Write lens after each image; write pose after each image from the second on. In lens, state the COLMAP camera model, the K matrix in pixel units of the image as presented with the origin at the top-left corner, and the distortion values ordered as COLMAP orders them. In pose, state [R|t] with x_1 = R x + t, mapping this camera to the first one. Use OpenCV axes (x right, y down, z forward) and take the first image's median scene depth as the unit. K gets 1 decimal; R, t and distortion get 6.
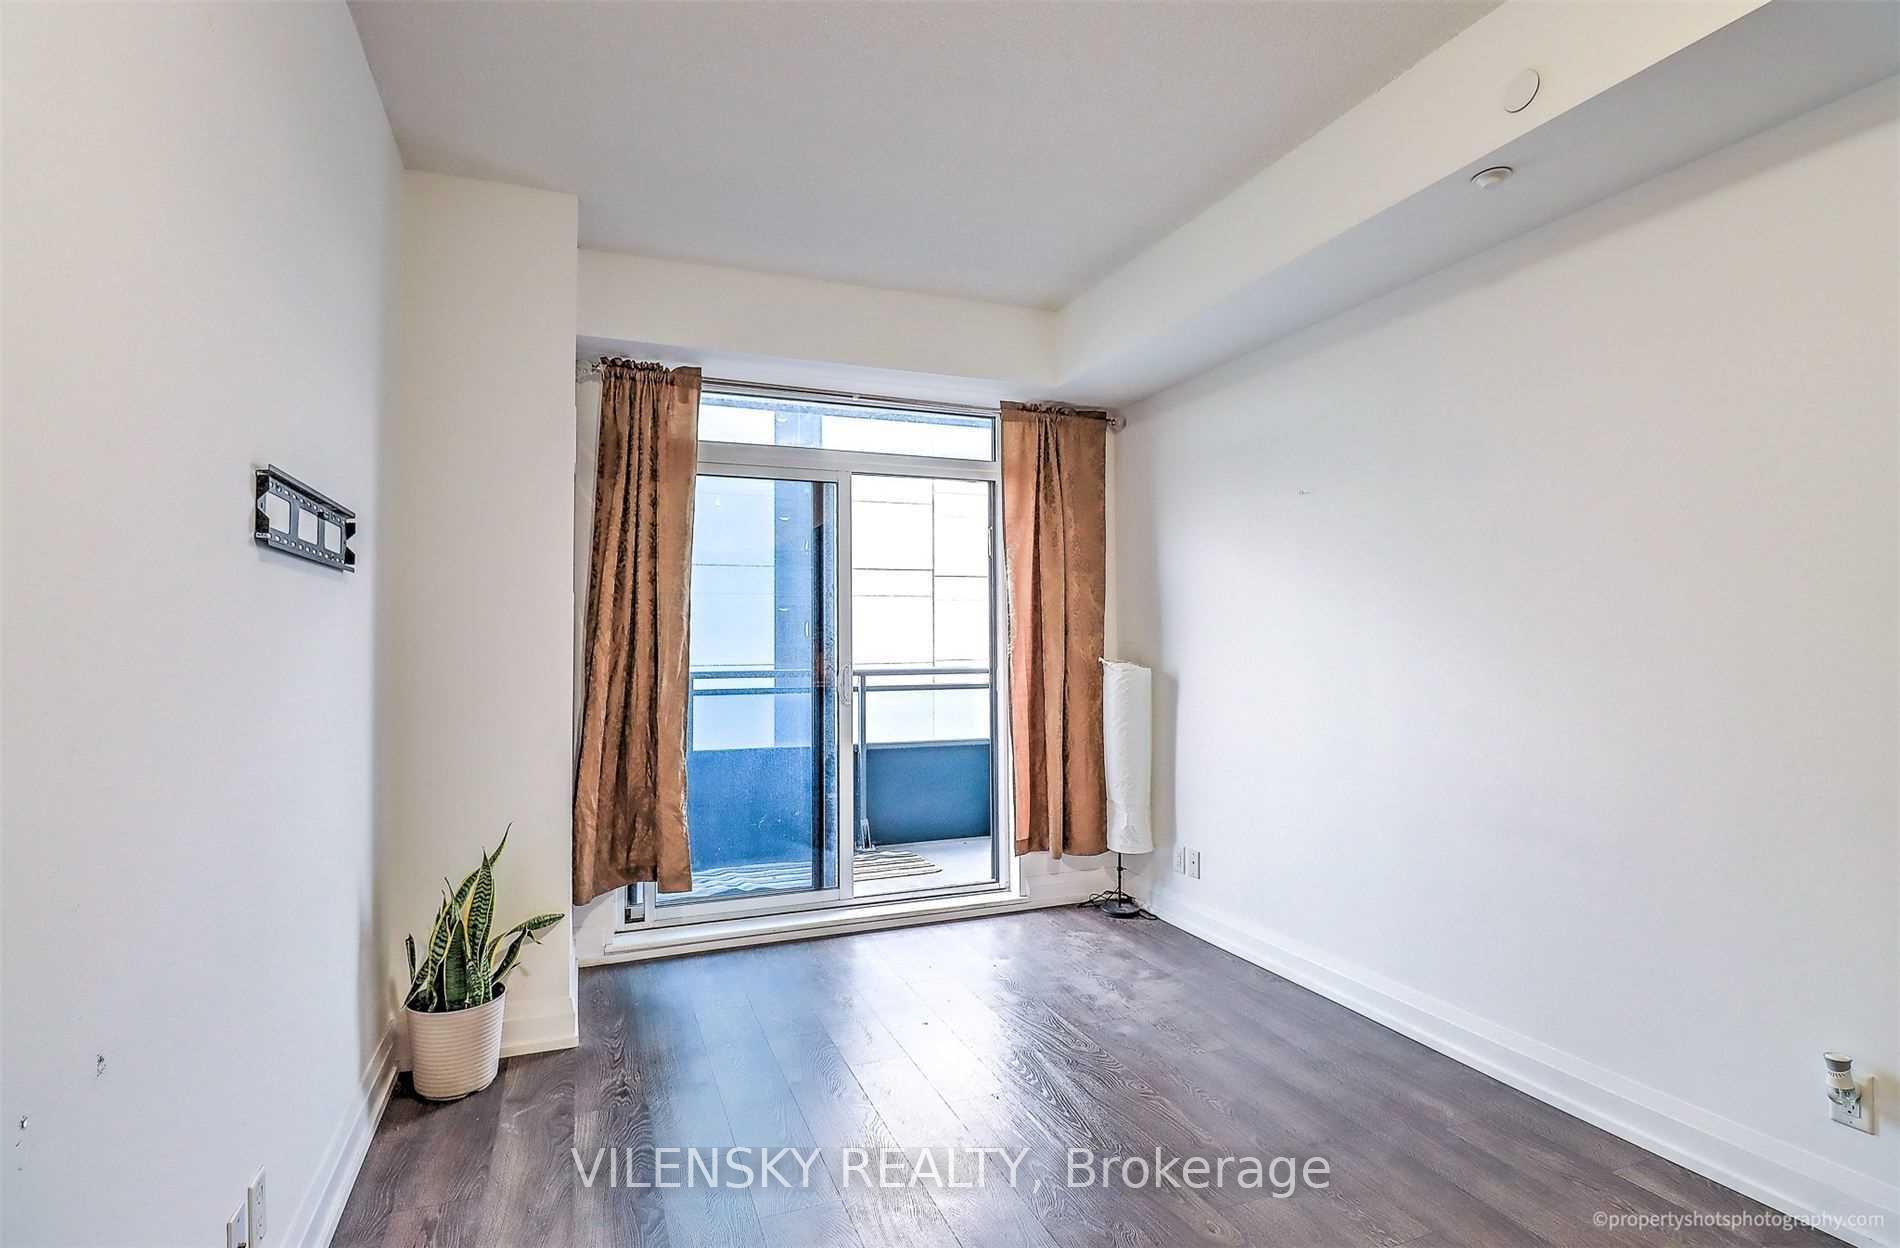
lens RADIAL K [[960.2, 0, 845.7], [0, 960.2, 625.1], [0, 0, 1]] dist [0.005246, 0.001377]
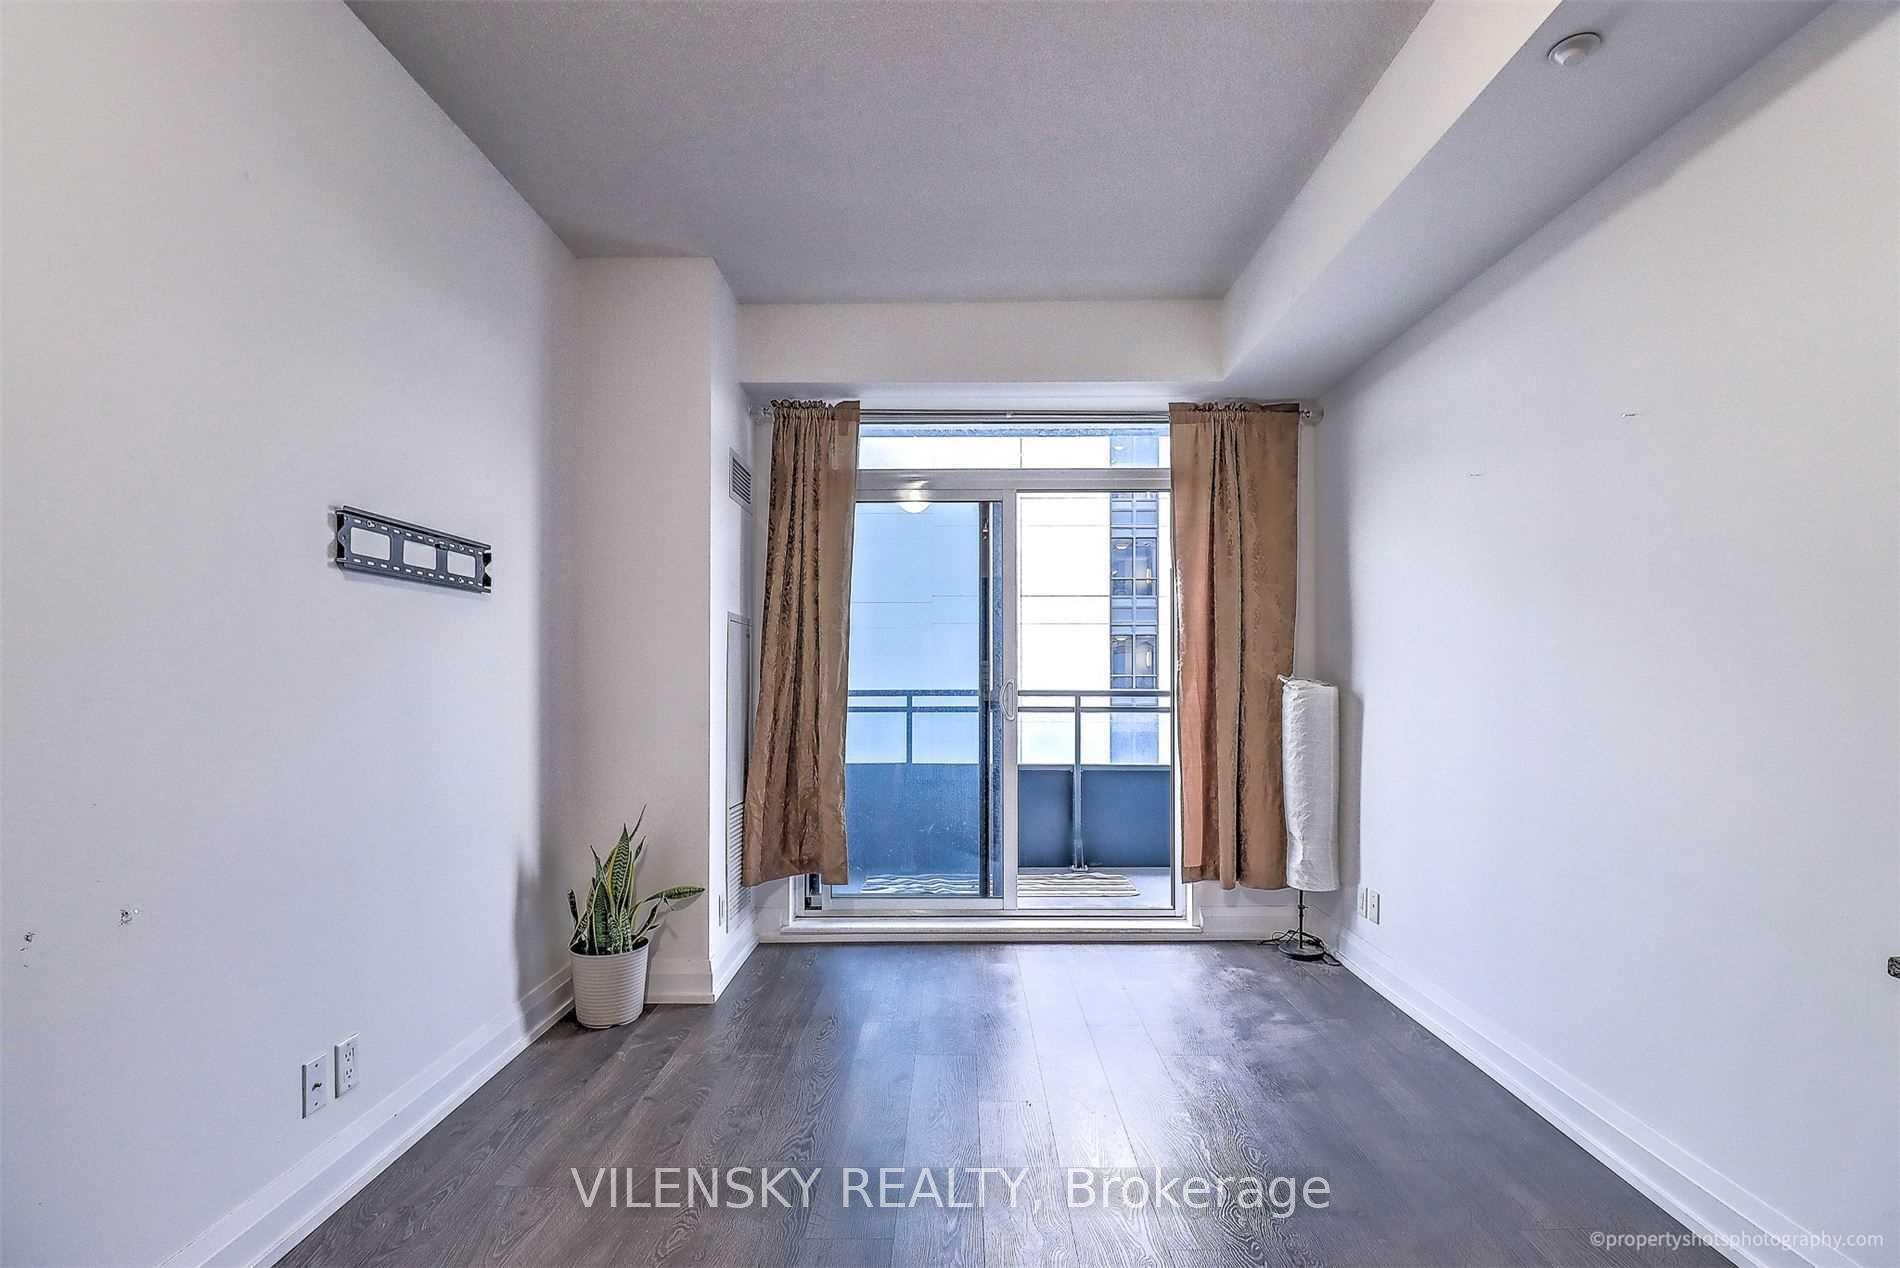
lens RADIAL K [[932.0, 0, 905.1], [0, 932.0, 689.1], [0, 0, 1]] dist [0.006630, -0.004046]
pose [[0.927332, 0.010467, -0.374092, 0.287019], [0.000563, 0.999569, 0.029365, 0.022590], [0.374238, -0.027442, 0.926927, 0.046722]]
